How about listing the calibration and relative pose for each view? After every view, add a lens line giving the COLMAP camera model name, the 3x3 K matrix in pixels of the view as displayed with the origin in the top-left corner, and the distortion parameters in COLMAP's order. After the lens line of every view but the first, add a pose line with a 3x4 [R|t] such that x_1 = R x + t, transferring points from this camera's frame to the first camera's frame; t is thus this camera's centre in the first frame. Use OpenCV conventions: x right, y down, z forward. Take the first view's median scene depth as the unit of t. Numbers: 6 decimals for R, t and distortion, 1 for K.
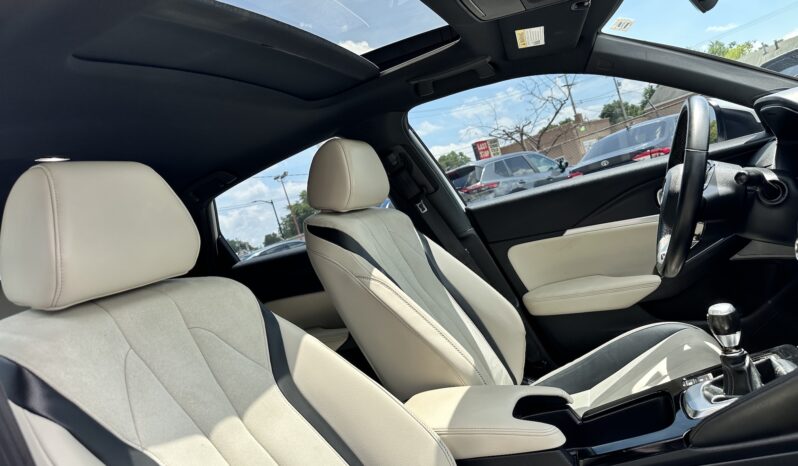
lens RADIAL K [[559.0, 0, 395.5], [0, 559.0, 220.7], [0, 0, 1]] dist [0.038777, -0.042442]
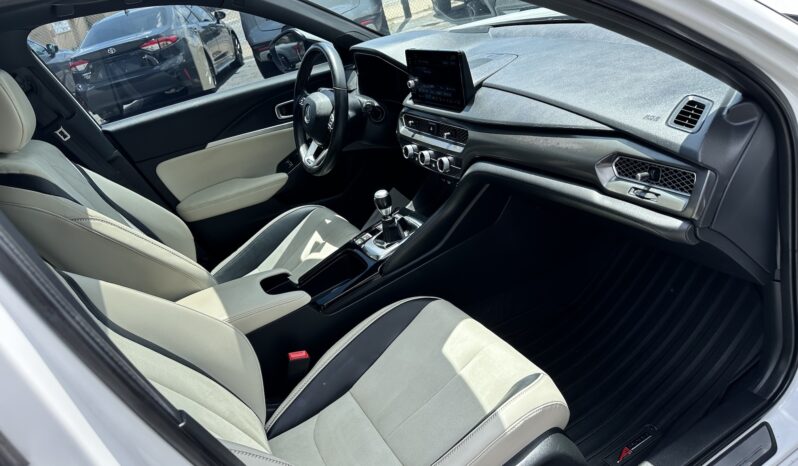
lens RADIAL K [[559.0, 0, 395.5], [0, 559.0, 220.7], [0, 0, 1]] dist [0.038777, -0.042442]
pose [[0.662801, -0.202176, 0.720985, -0.299529], [0.052646, 0.973059, 0.224465, -0.067038], [-0.746943, -0.110819, 0.655588, -0.059660]]
